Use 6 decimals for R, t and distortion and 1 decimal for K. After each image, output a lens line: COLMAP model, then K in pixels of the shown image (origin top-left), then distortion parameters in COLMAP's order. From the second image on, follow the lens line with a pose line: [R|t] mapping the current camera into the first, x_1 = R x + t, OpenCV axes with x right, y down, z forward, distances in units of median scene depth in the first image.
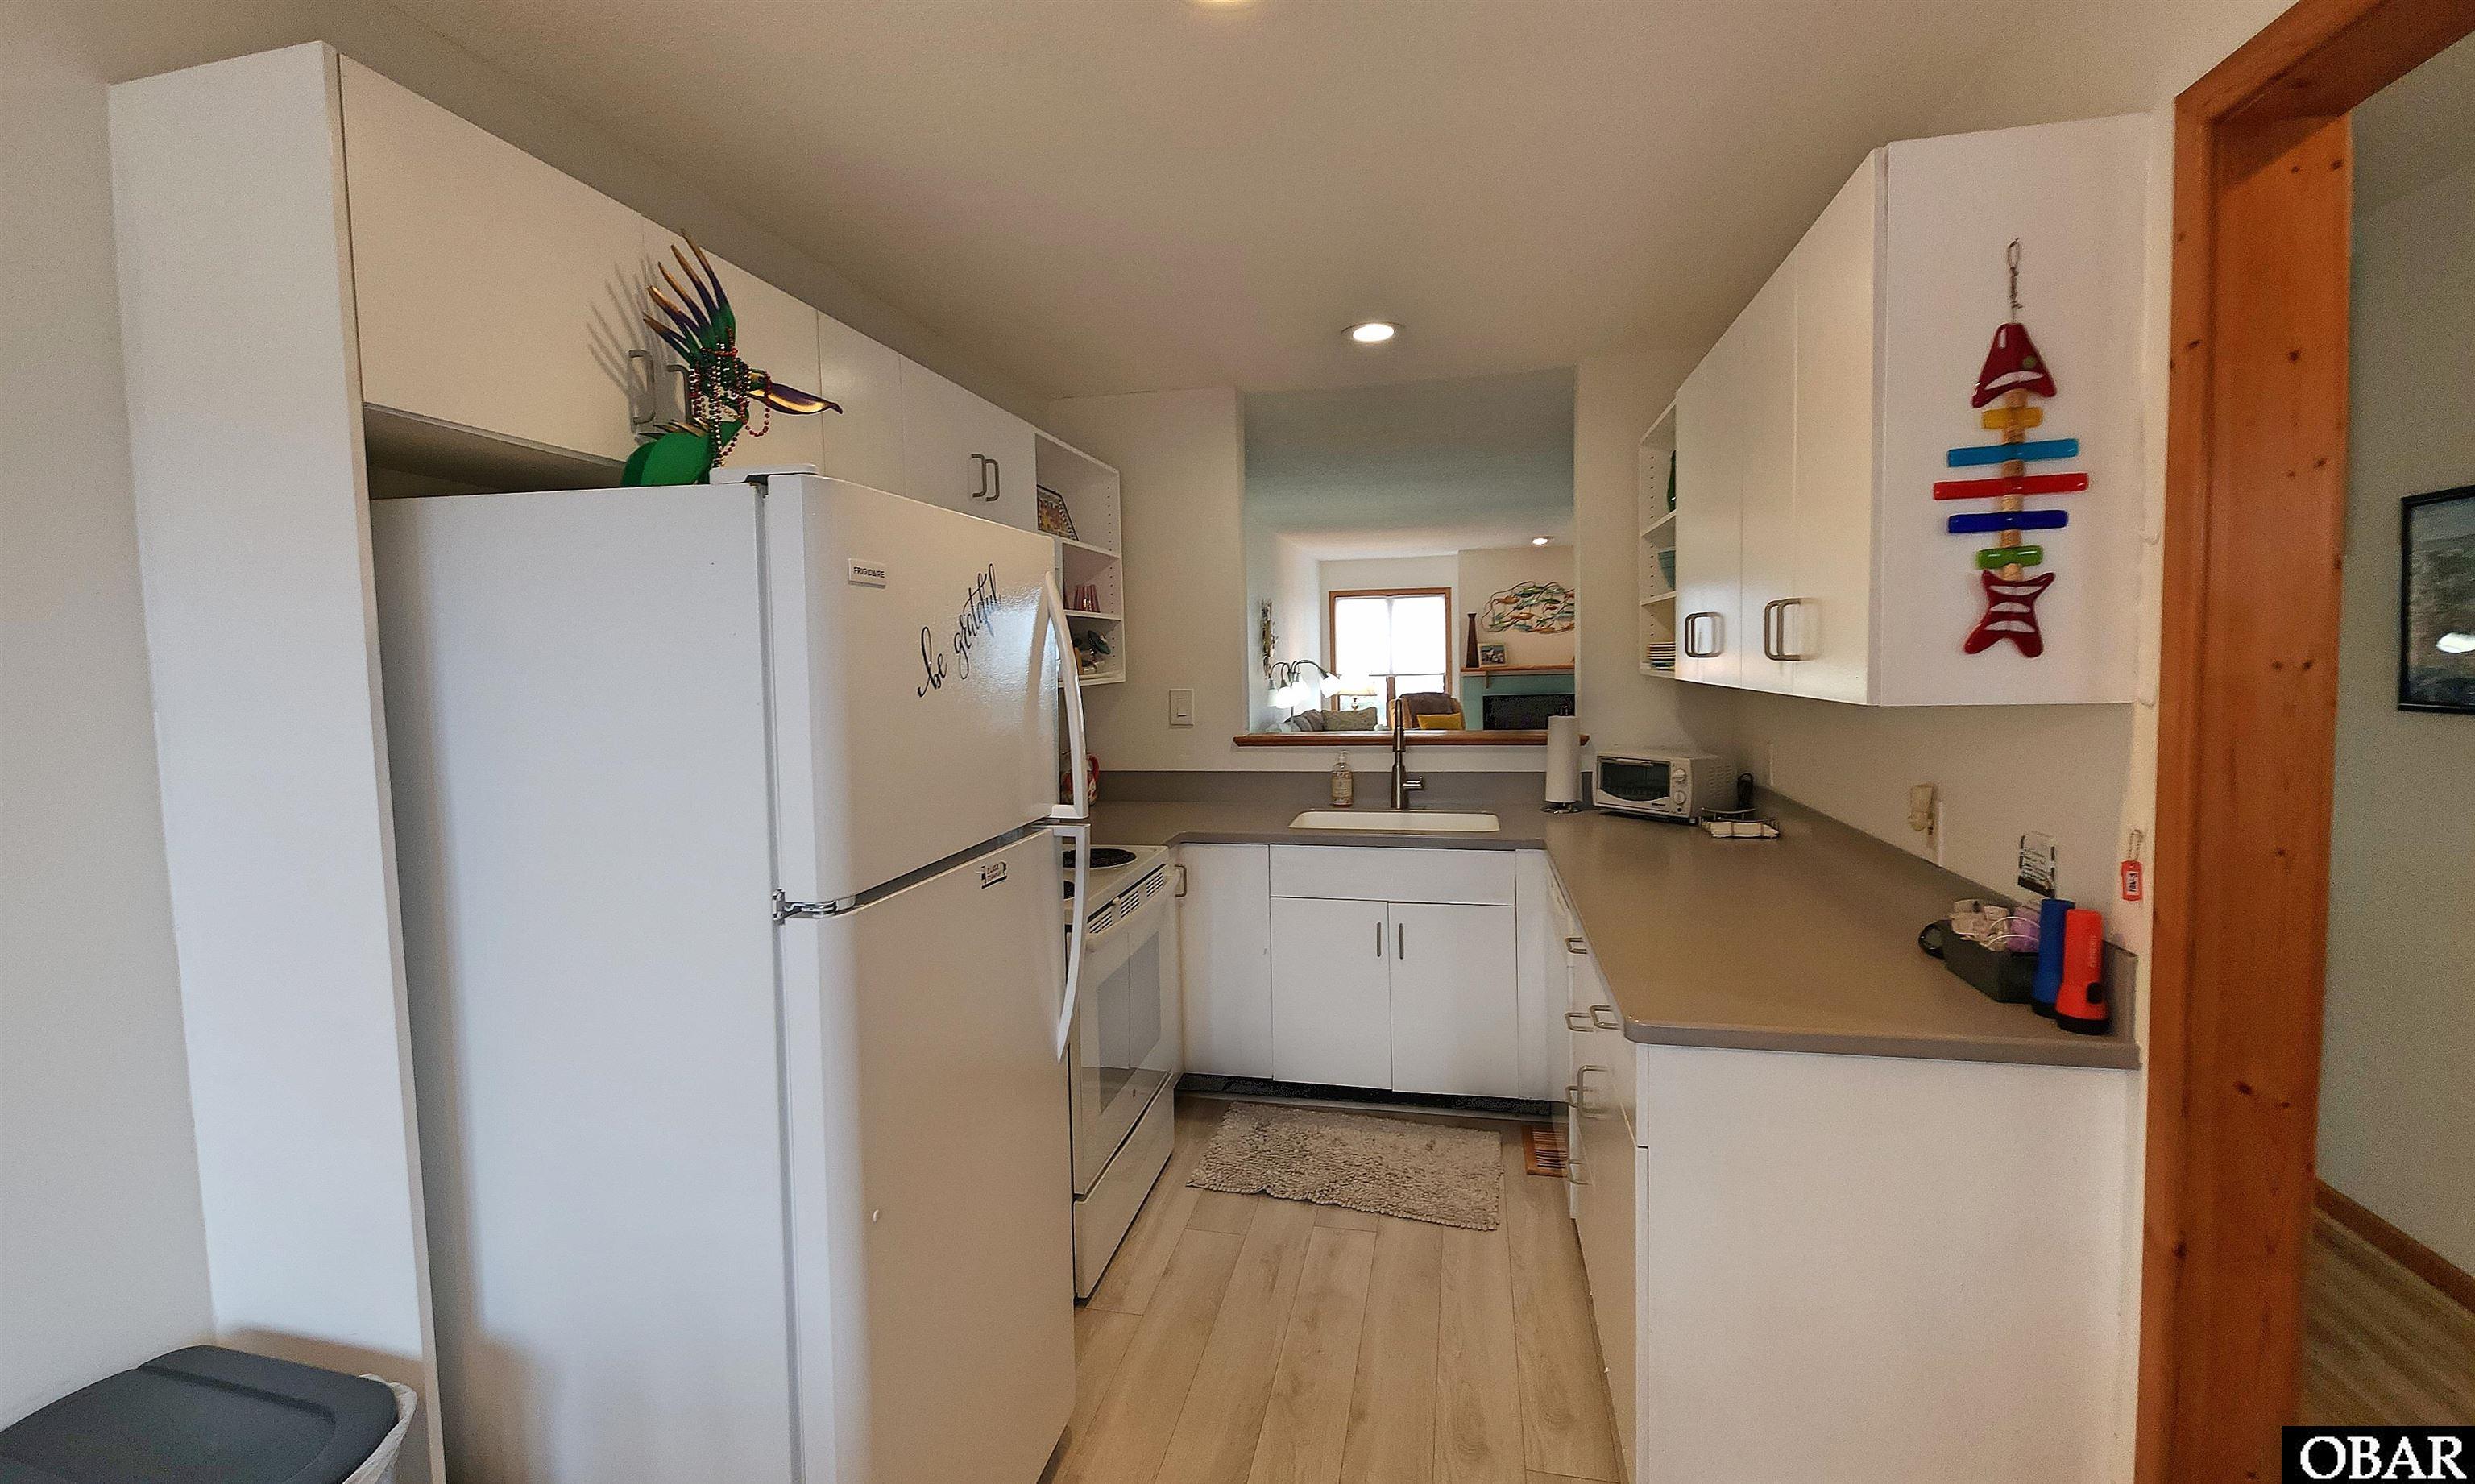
lens RADIAL K [[1030.1, 0, 1238.5], [0, 1030.1, 731.3], [0, 0, 1]] dist [0.002596, -0.002873]
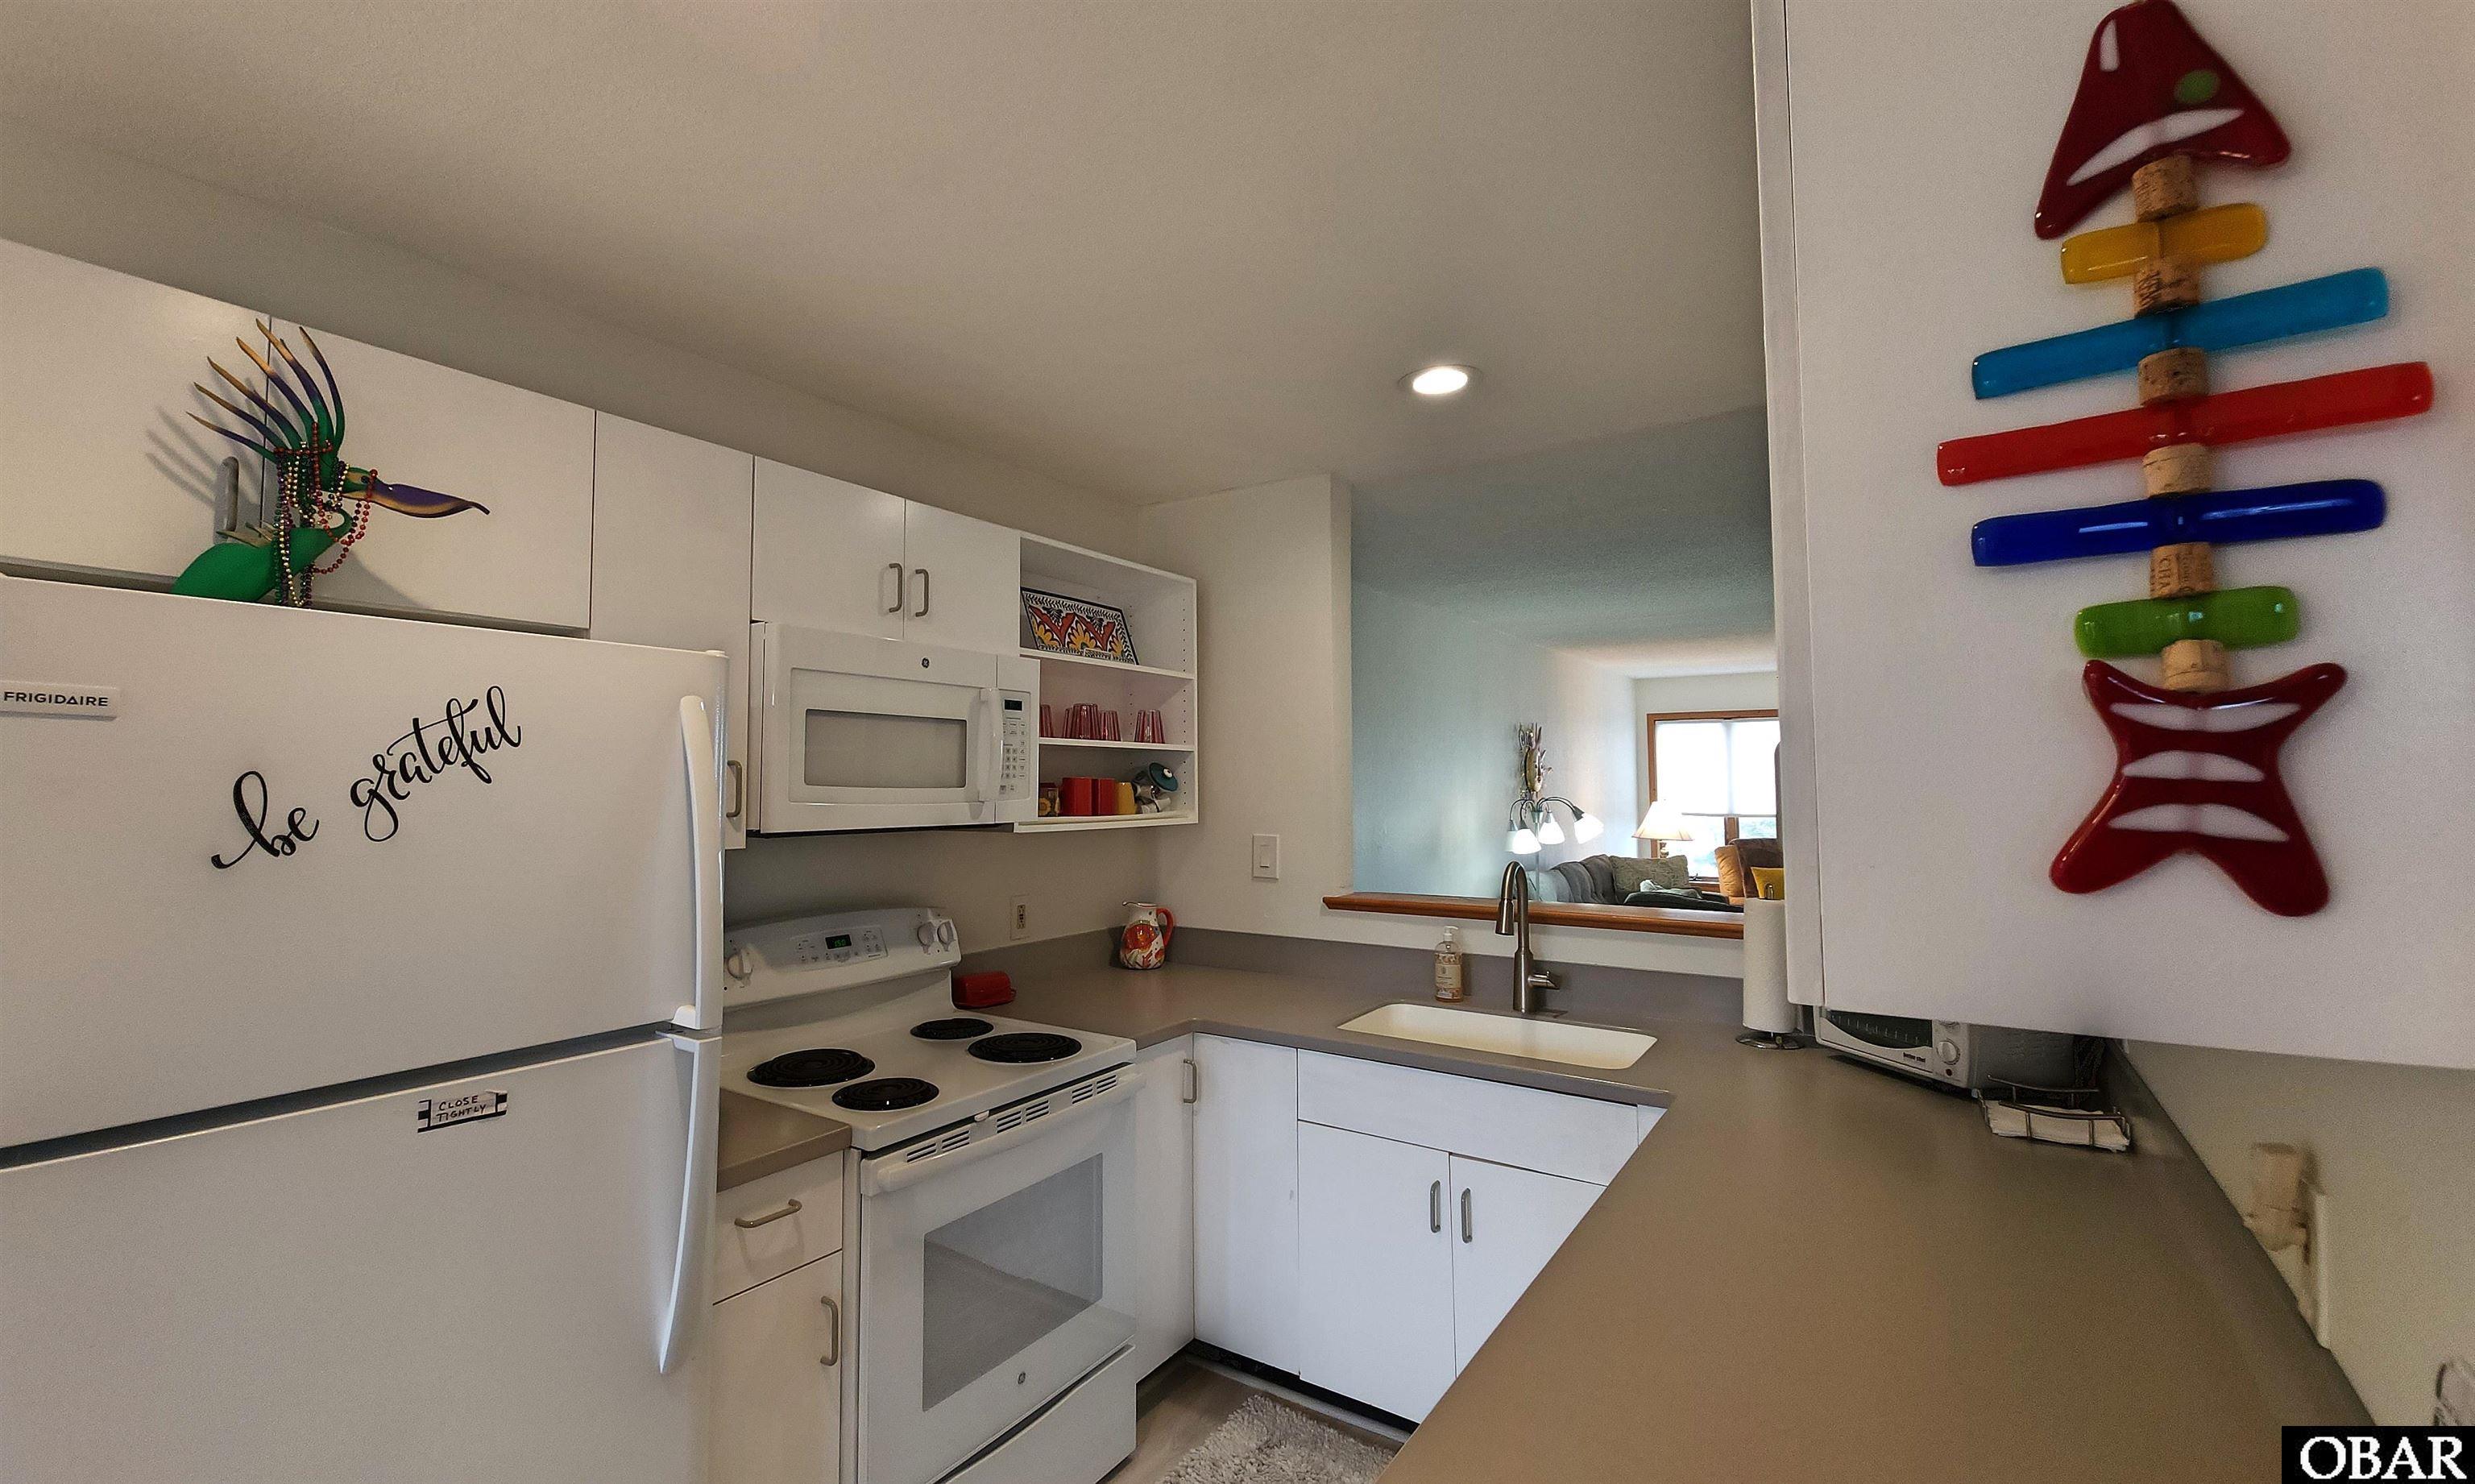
lens RADIAL K [[1030.1, 0, 1223.5], [0, 1030.1, 735.0], [0, 0, 1]] dist [0.002596, -0.002873]
pose [[0.921433, 0.003123, -0.388525, 0.469472], [-0.047817, 0.993277, -0.105420, -0.063125], [0.385584, 0.115716, 0.915388, 0.448464]]
